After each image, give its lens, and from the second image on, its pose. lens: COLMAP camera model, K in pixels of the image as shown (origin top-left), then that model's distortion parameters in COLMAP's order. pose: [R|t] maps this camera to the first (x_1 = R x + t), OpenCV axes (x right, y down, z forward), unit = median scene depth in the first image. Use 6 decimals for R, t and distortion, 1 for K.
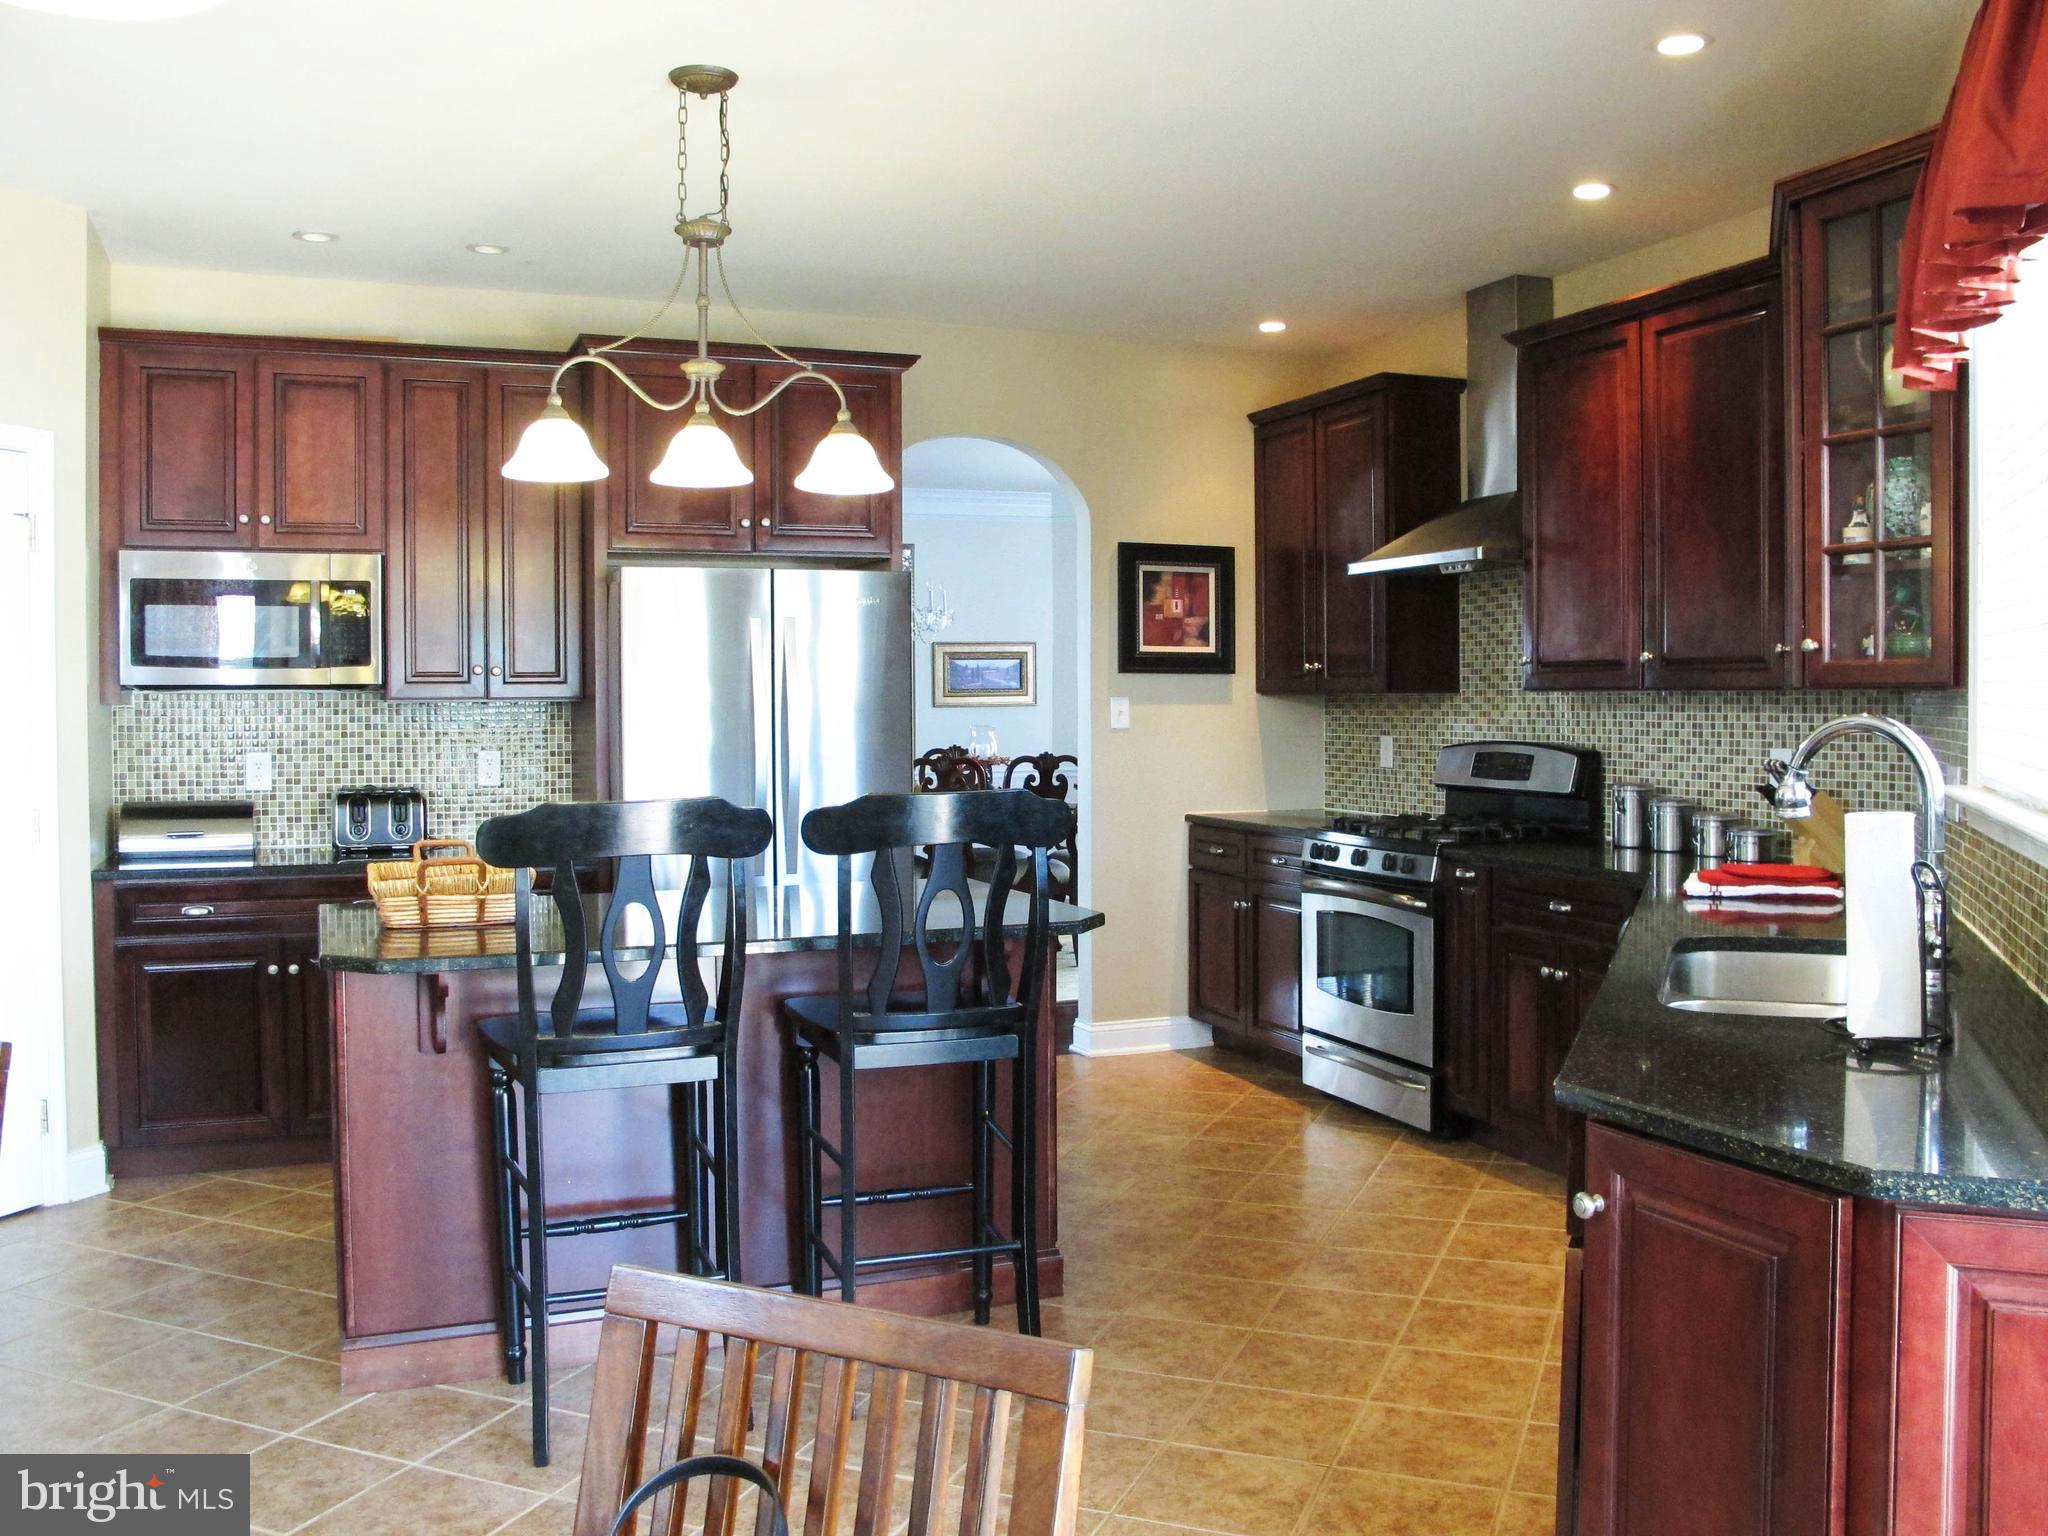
lens RADIAL K [[1729.8, 0, 1027.1], [0, 1729.8, 758.4], [0, 0, 1]] dist [-0.146123, 0.109058]
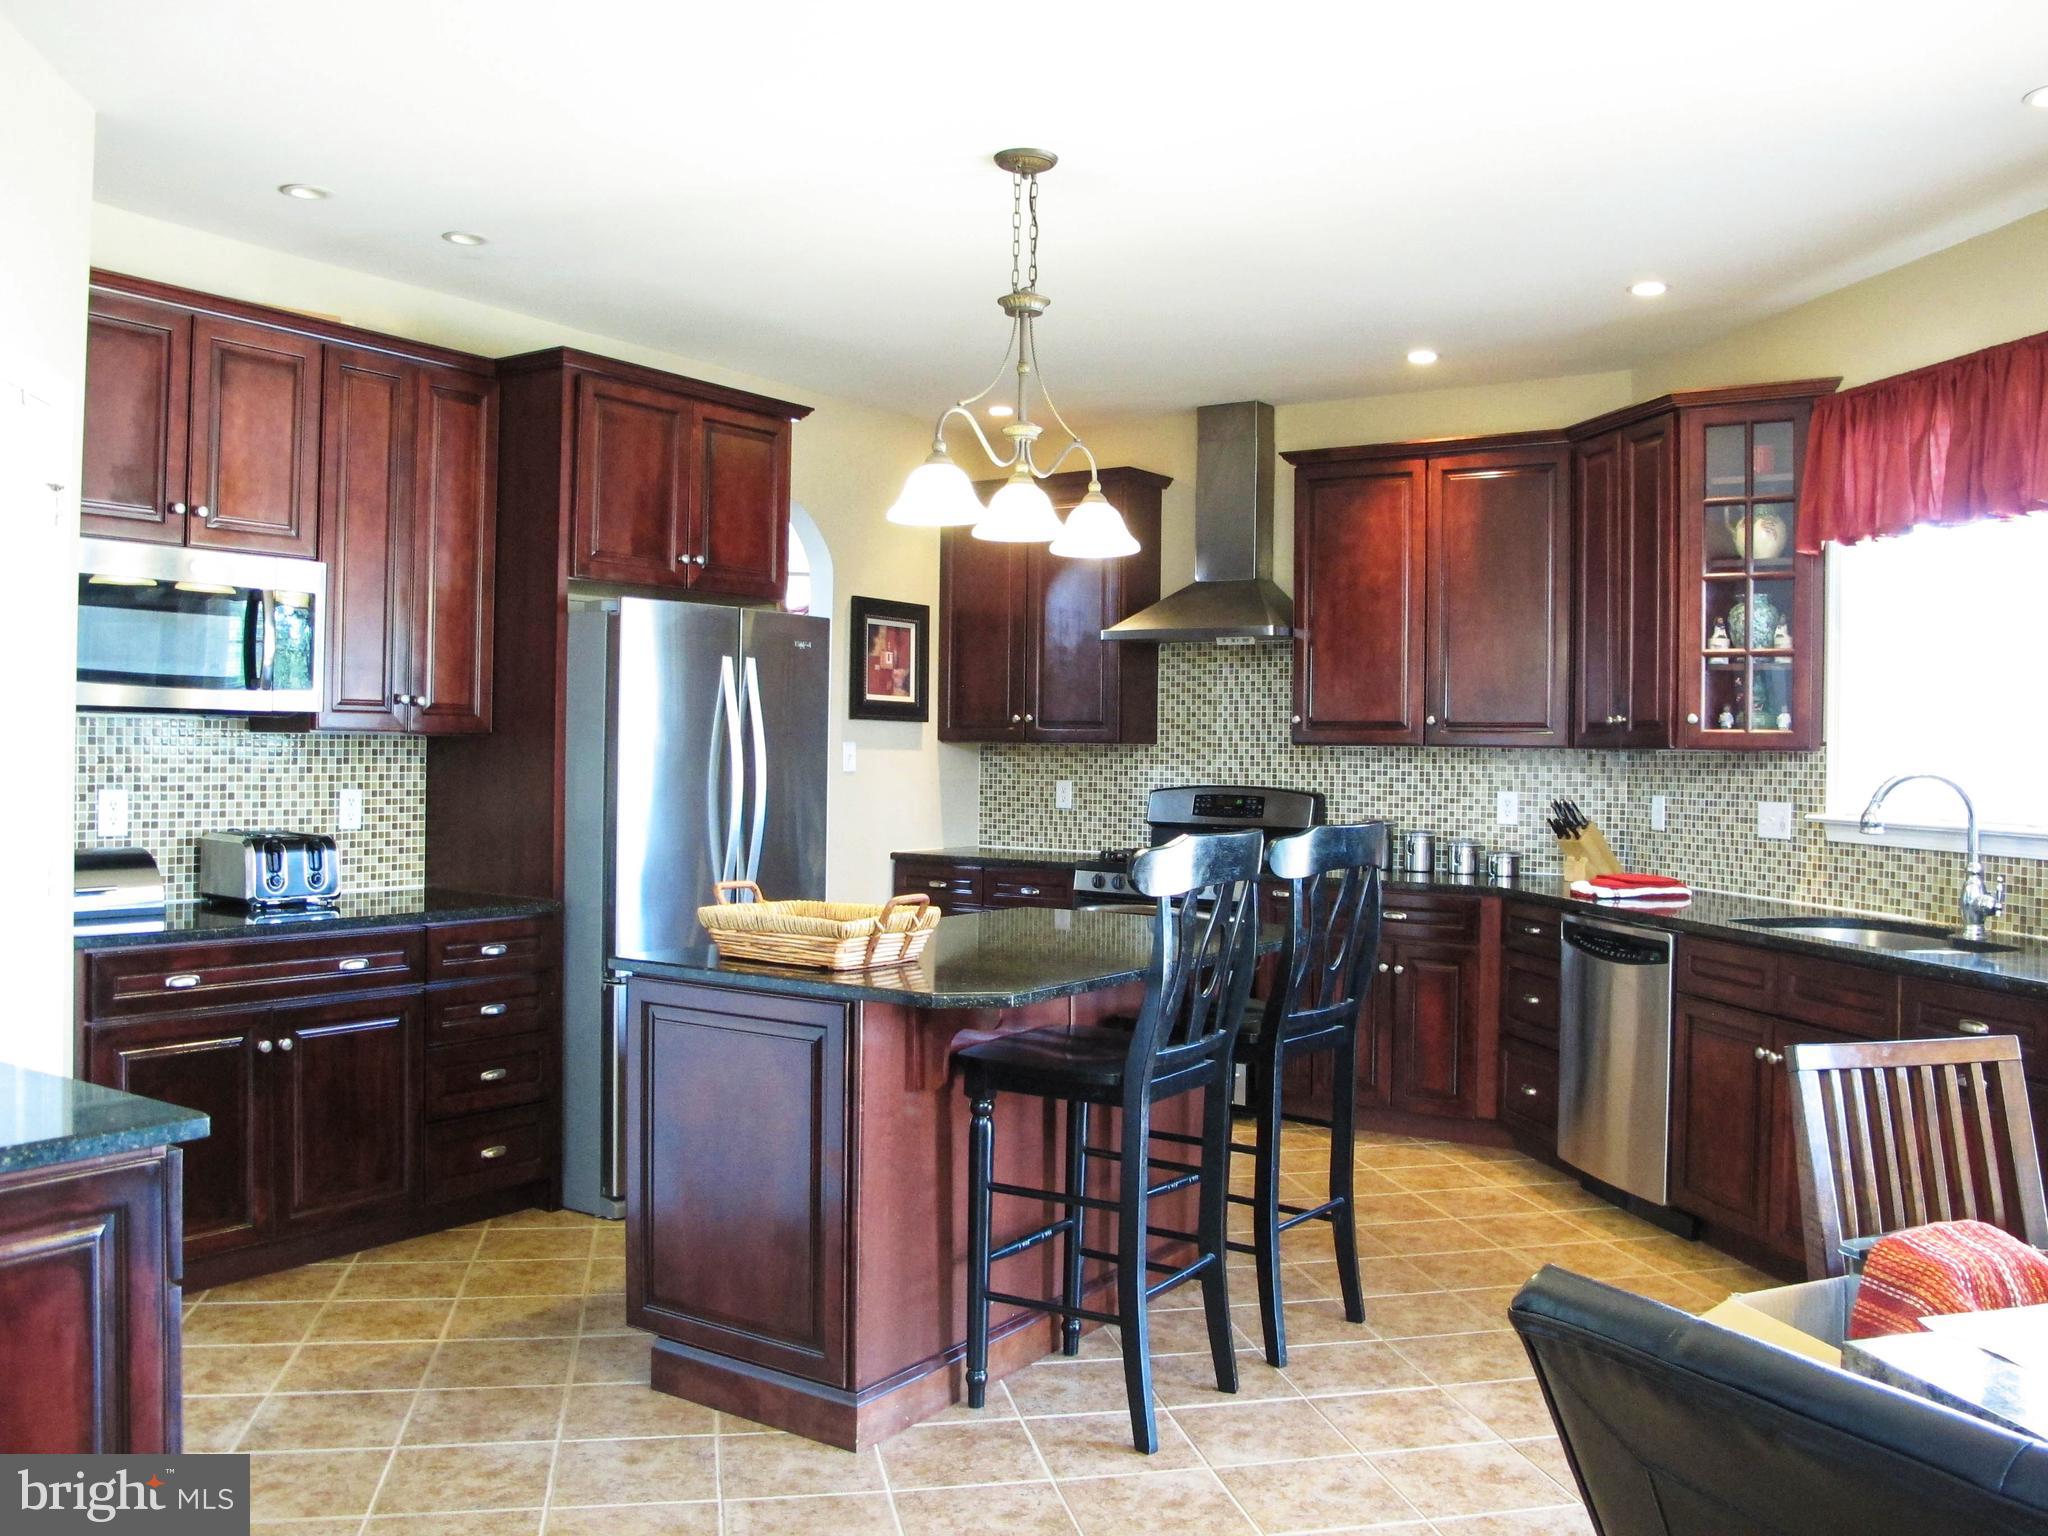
lens RADIAL K [[1729.8, 0, 1027.0], [0, 1729.8, 770.1], [0, 0, 1]] dist [-0.146123, 0.109058]
pose [[0.833256, 0.010513, 0.552787, -0.532482], [0.000456, 0.999806, -0.019701, 0.003173], [-0.552887, 0.016668, 0.833090, 0.073648]]
